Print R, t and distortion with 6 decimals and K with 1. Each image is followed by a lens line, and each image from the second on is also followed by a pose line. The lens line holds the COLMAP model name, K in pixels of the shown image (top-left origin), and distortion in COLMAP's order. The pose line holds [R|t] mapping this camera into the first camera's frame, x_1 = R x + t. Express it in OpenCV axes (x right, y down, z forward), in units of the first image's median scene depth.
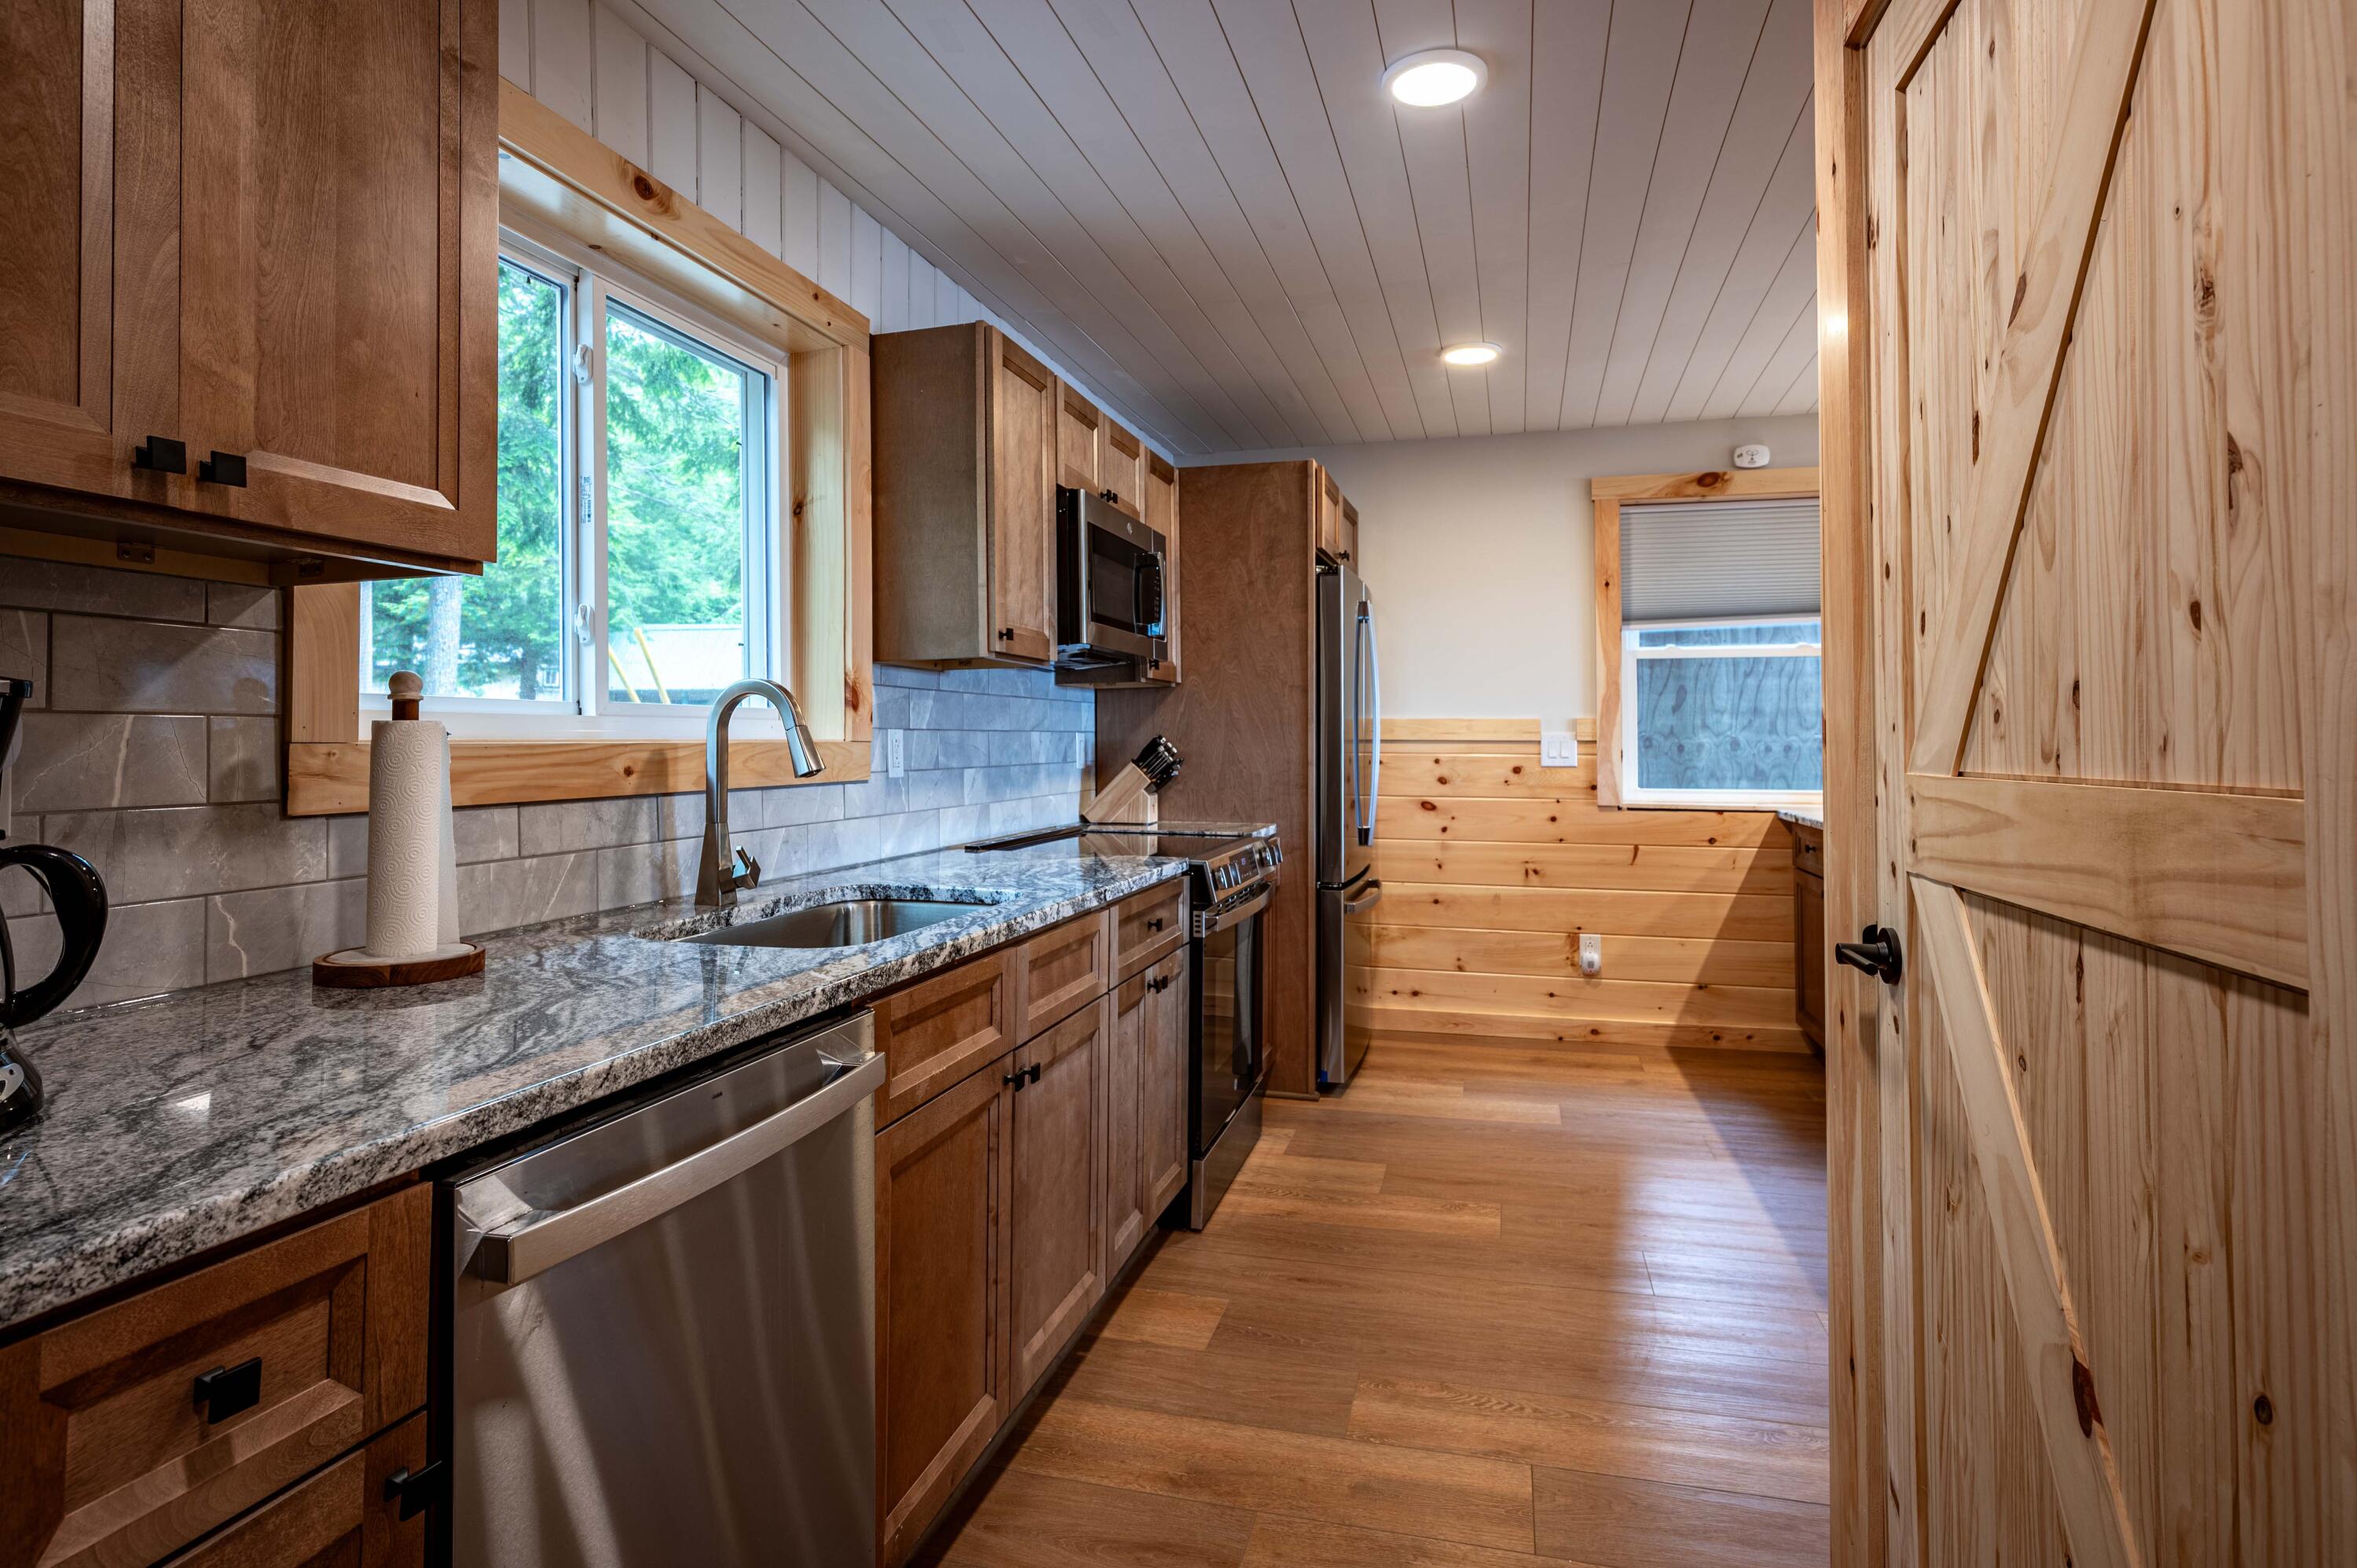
lens RADIAL K [[1264.5, 0, 1164.0], [0, 1264.5, 731.0], [0, 0, 1]] dist [0.004123, 0.000146]
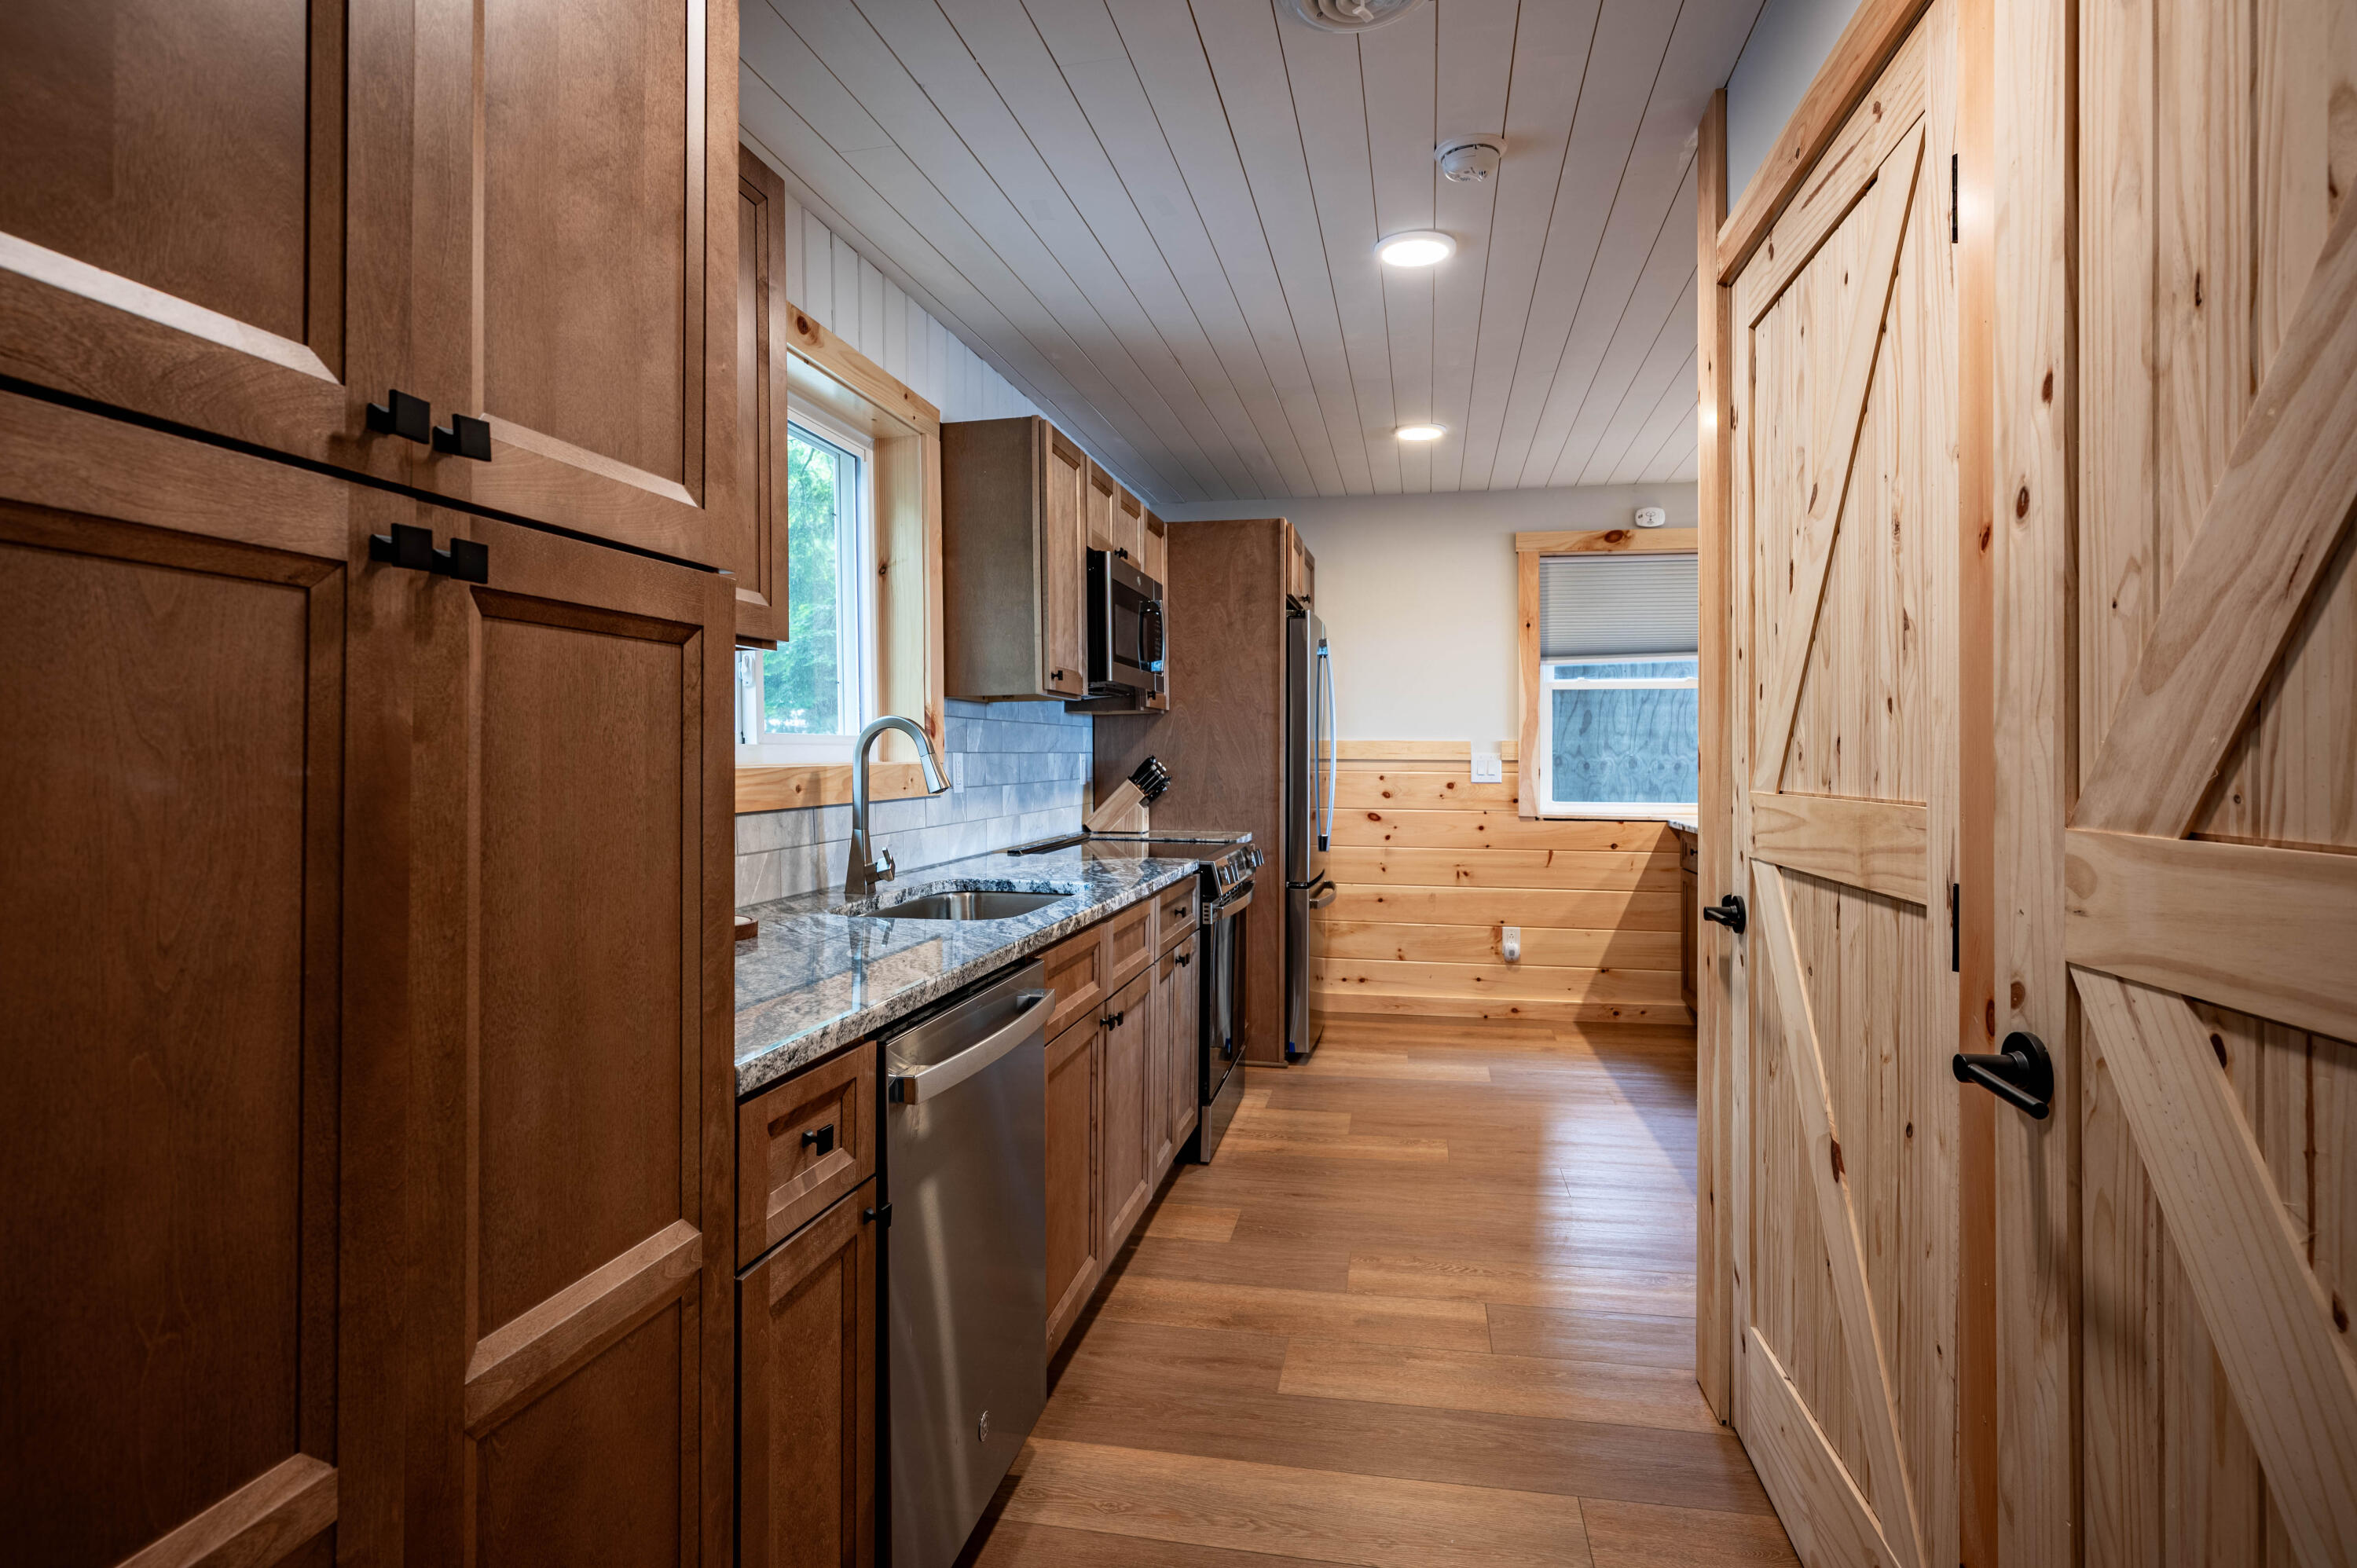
lens RADIAL K [[1264.5, 0, 1180.2], [0, 1264.5, 771.0], [0, 0, 1]] dist [0.004123, 0.000146]
pose [[0.996641, 0.001391, 0.081886, -0.122988], [-0.003117, 0.999776, 0.020945, -0.011991], [-0.081839, -0.021130, 0.996422, -0.258389]]
